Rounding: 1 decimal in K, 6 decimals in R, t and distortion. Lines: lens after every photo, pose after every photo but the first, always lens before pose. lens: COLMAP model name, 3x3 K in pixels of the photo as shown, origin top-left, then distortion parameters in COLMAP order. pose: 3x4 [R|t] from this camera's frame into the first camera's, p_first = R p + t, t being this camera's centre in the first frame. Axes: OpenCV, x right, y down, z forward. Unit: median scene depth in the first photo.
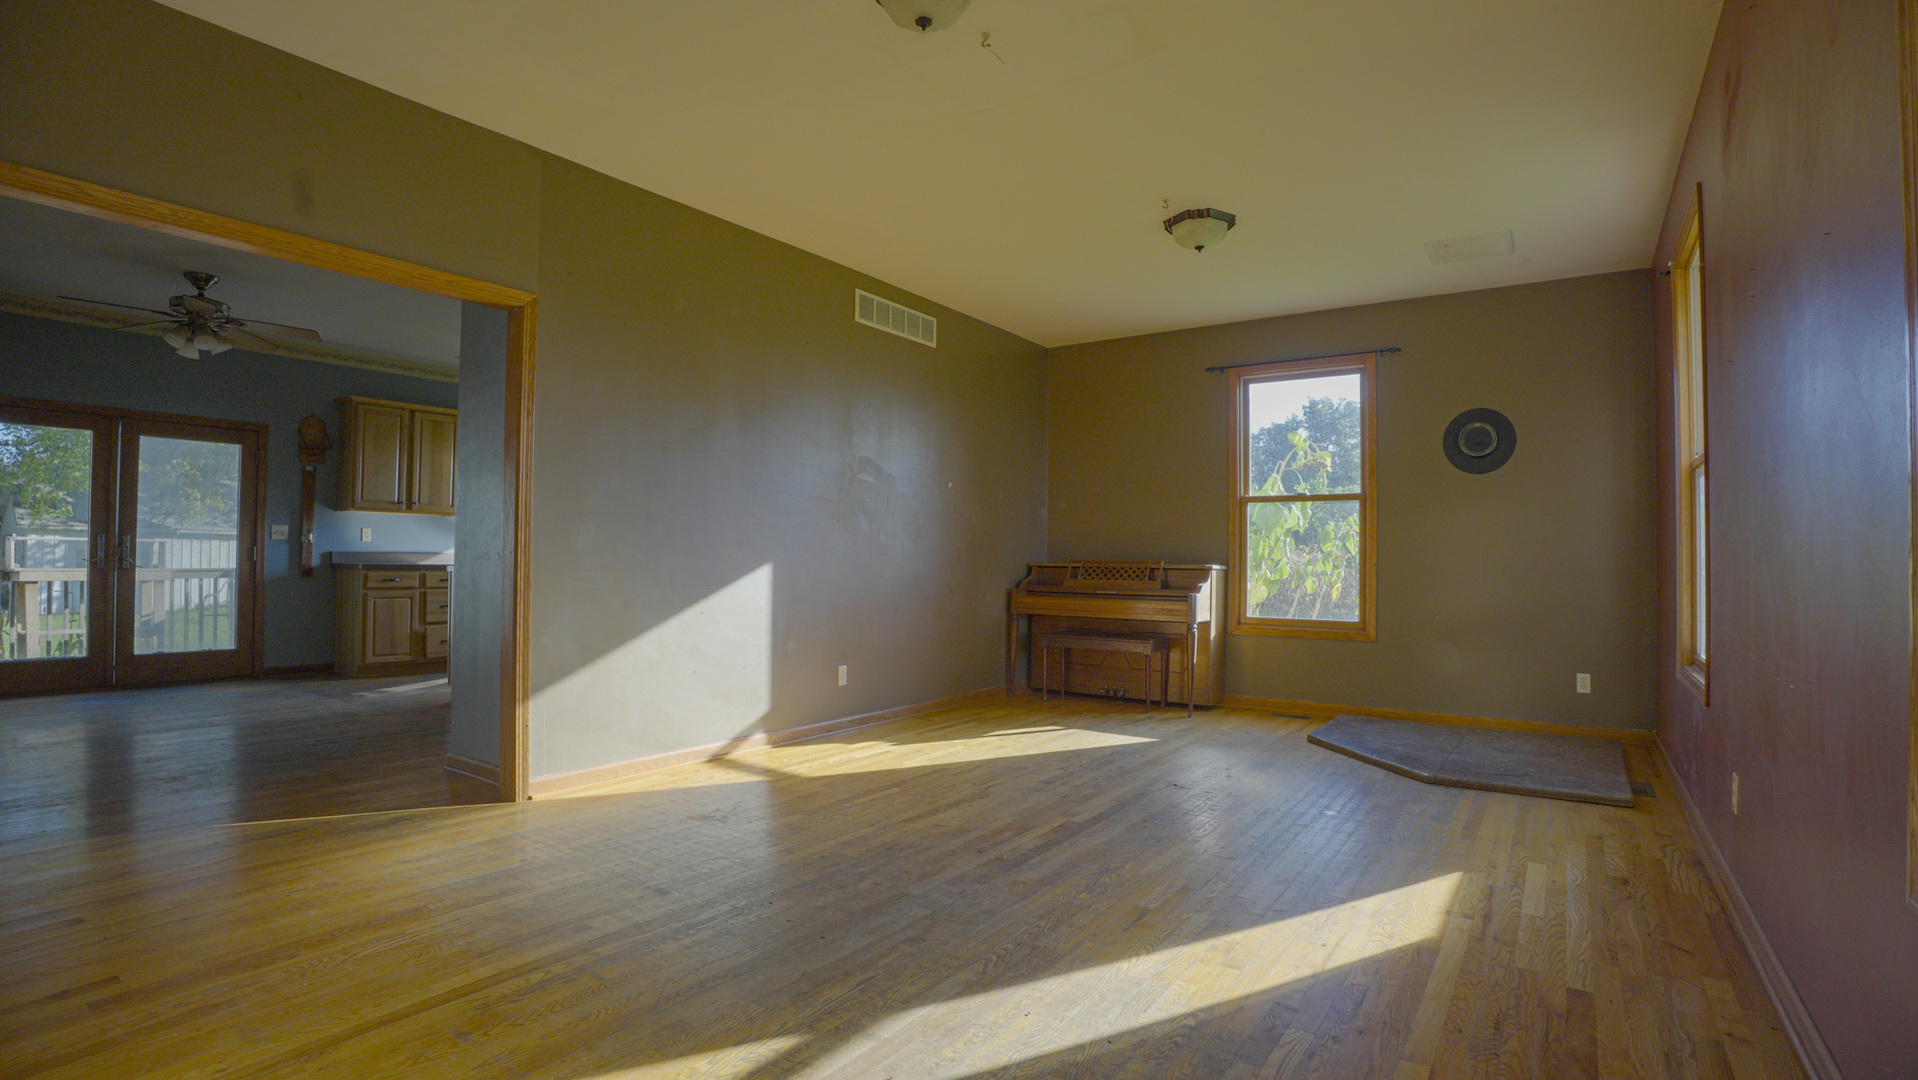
lens RADIAL K [[874.3, 0, 959.0], [0, 874.3, 540.0], [0, 0, 1]] dist [-0.061399, 0.000664]
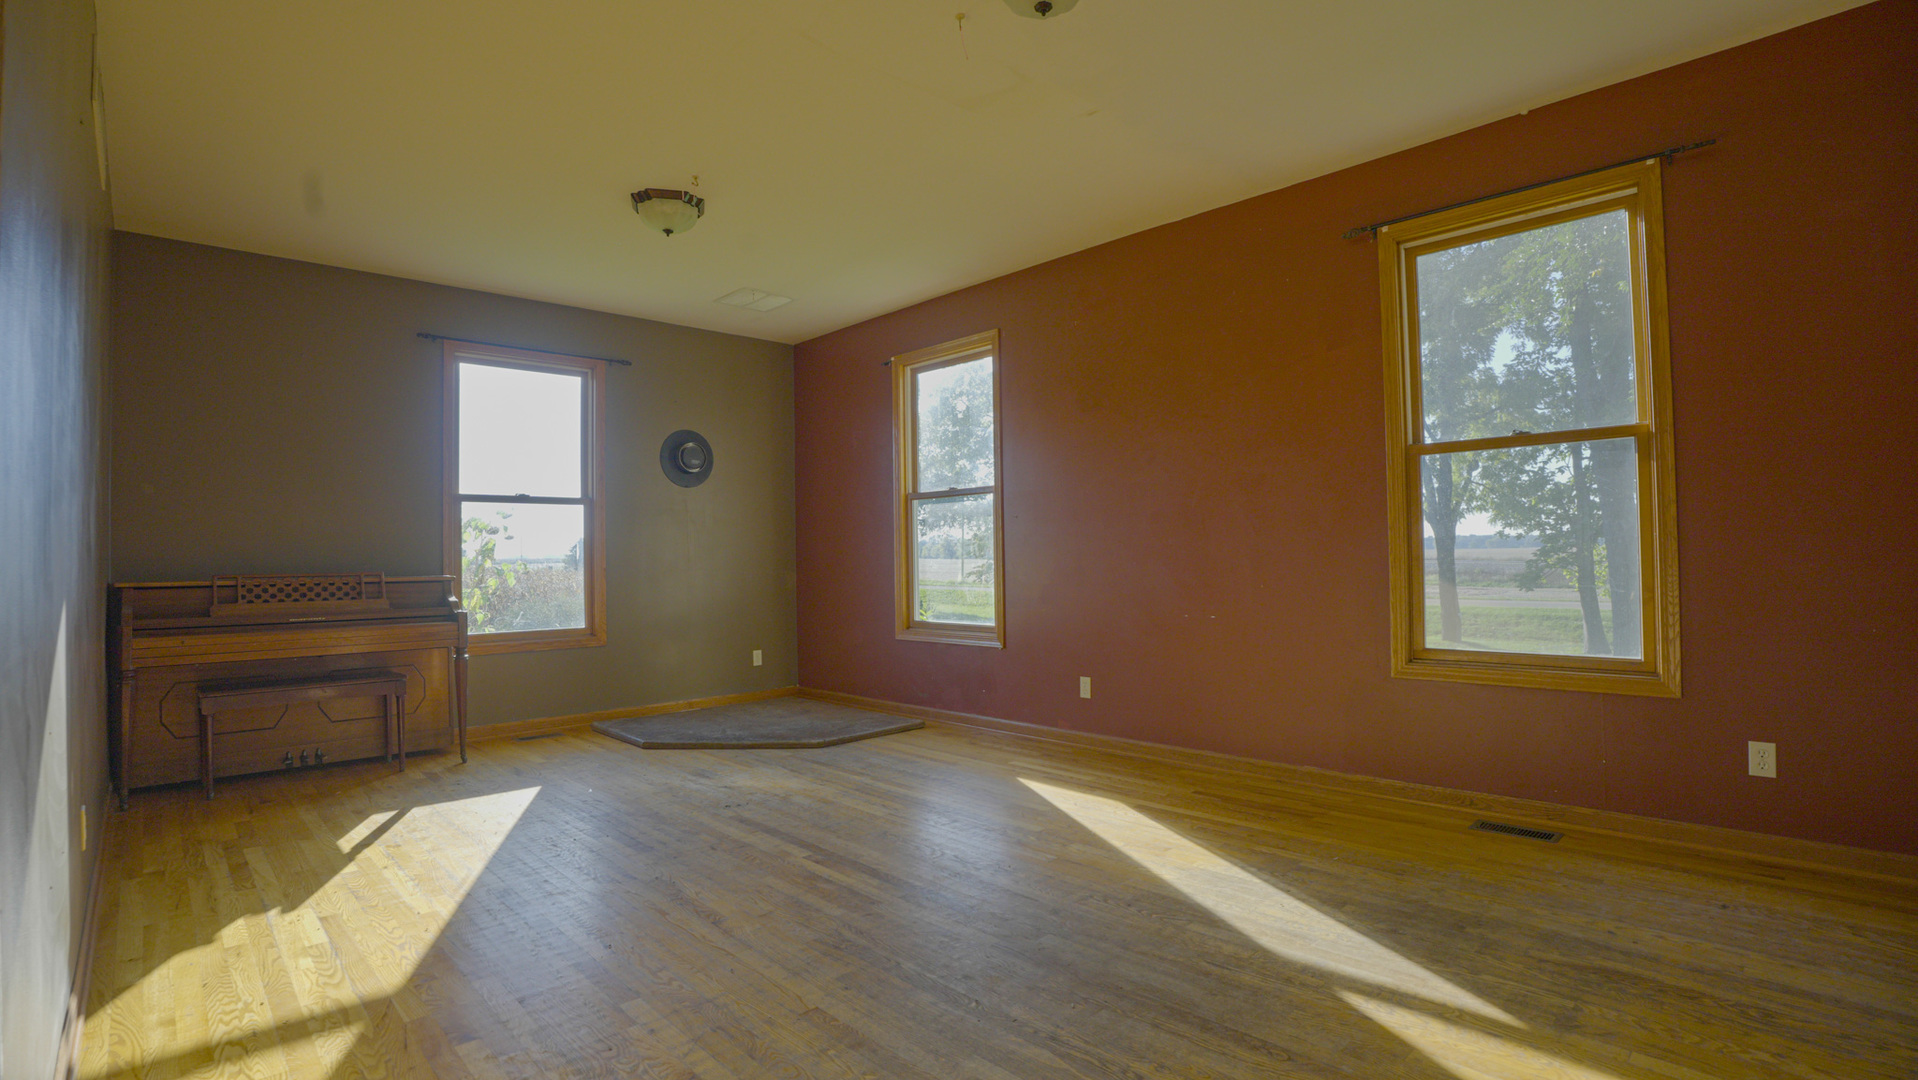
lens RADIAL K [[874.3, 0, 959.0], [0, 874.3, 540.0], [0, 0, 1]] dist [-0.061399, 0.000664]
pose [[0.205044, 0.005182, 0.978739, -0.752253], [-0.000290, 0.999986, -0.005233, -0.000955], [-0.978753, 0.000789, 0.205042, 0.686573]]
